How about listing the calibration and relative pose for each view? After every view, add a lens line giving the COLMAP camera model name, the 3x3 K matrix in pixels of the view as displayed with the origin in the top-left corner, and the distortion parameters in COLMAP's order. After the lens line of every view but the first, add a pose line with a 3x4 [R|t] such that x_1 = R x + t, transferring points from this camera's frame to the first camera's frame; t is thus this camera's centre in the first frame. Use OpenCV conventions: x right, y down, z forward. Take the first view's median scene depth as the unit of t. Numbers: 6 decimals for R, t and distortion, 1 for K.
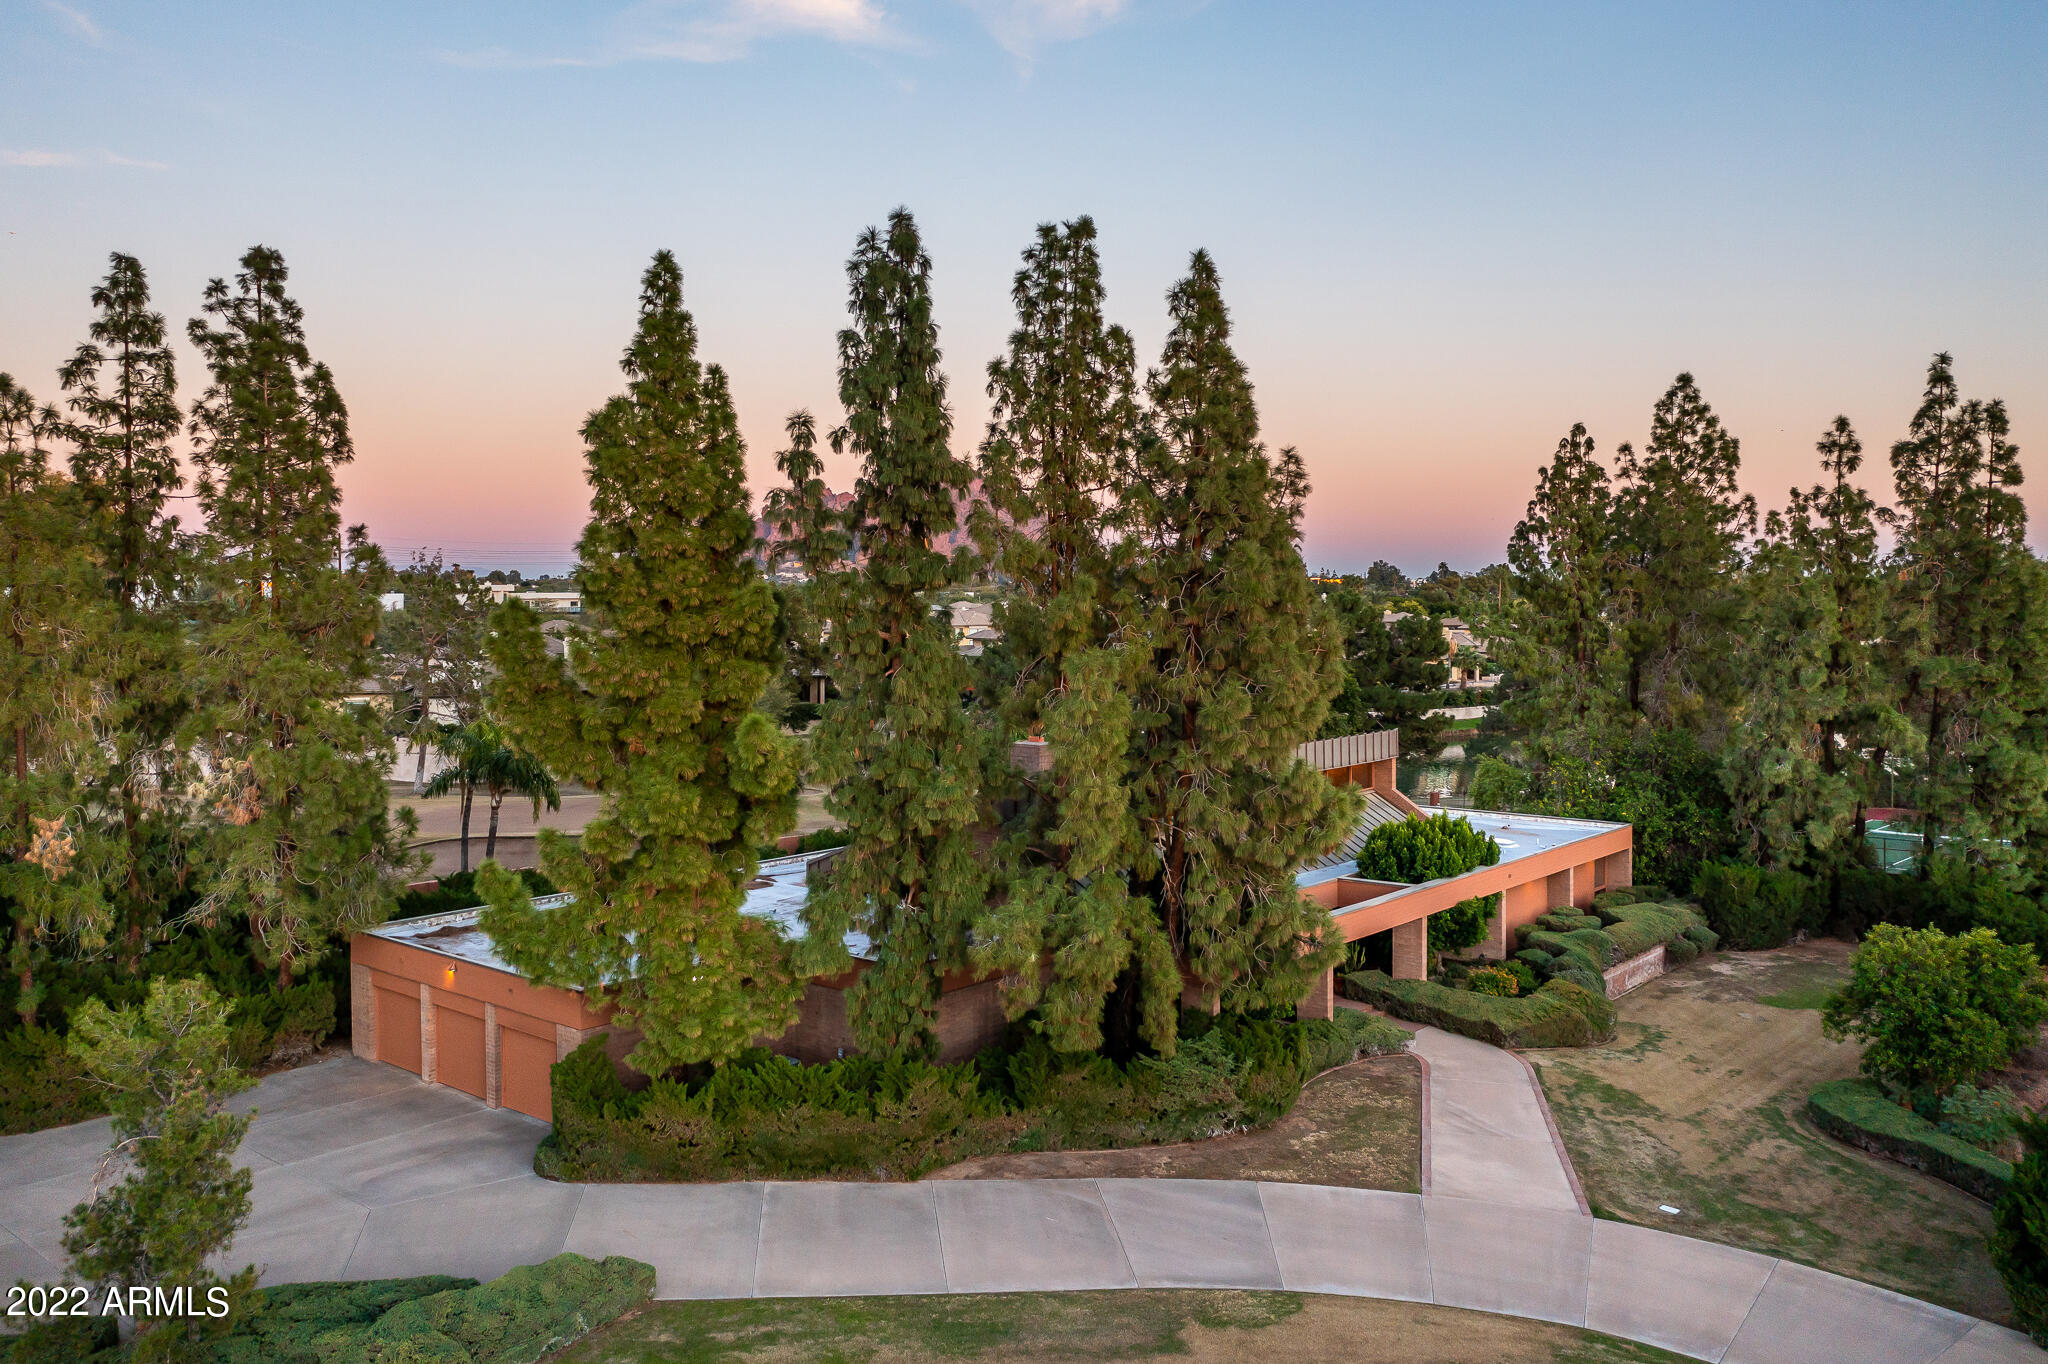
lens RADIAL K [[1664.9, 0, 1008.8], [0, 1664.9, 679.1], [0, 0, 1]] dist [-0.013799, 0.027405]
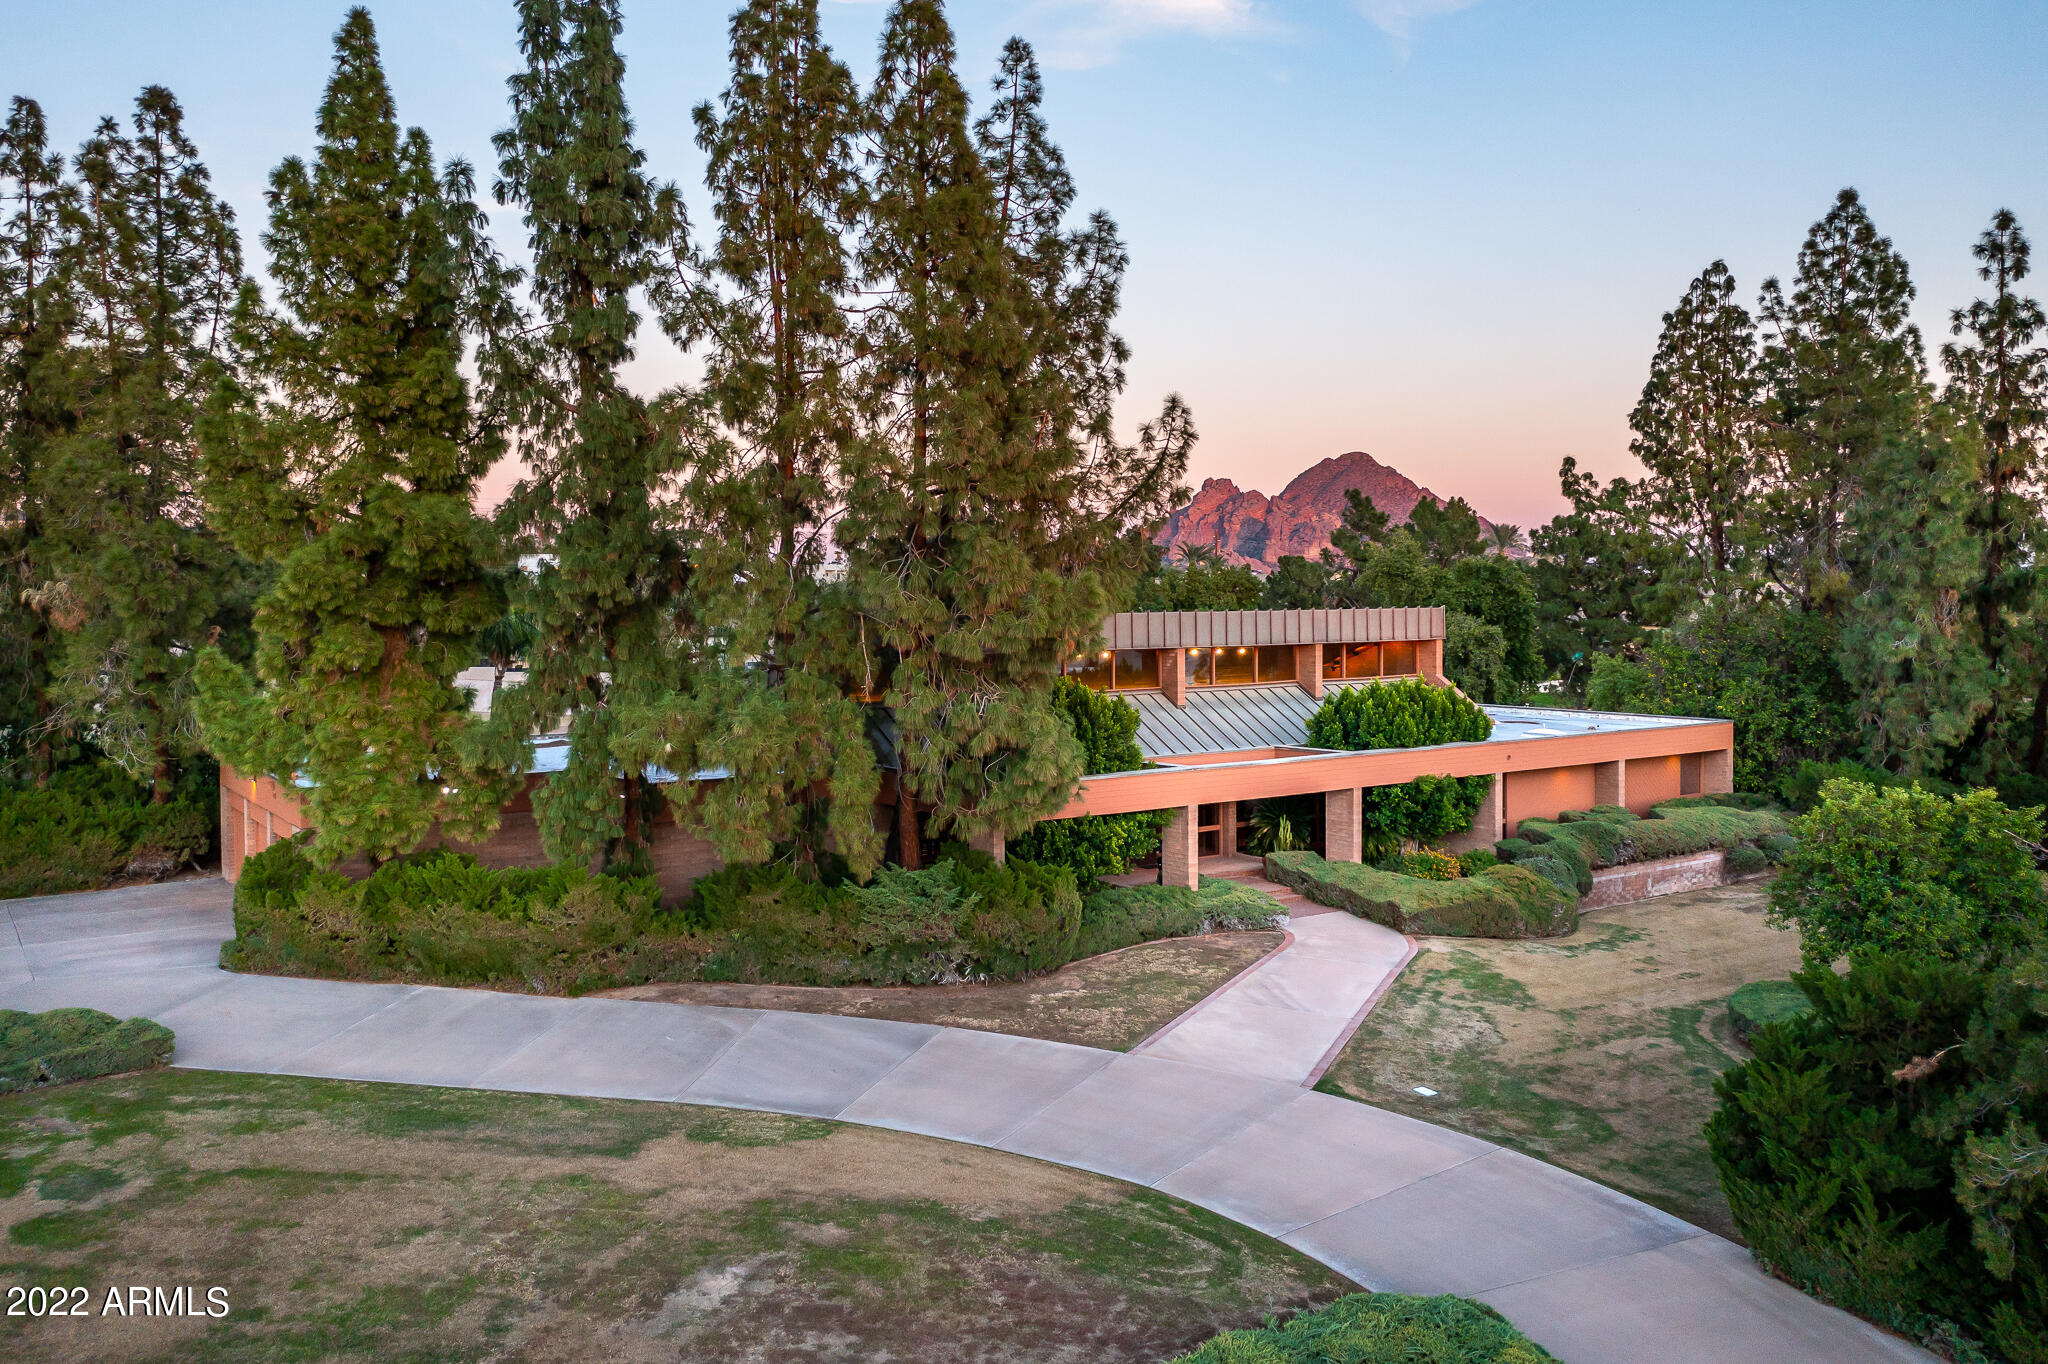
lens RADIAL K [[1664.9, 0, 1016.2], [0, 1664.9, 673.1], [0, 0, 1]] dist [-0.013799, 0.027405]
pose [[0.966858, 0.011604, -0.255050, 0.384155], [-0.013872, 0.999879, -0.007096, 0.119200], [0.254937, 0.010399, 0.966902, 0.166459]]
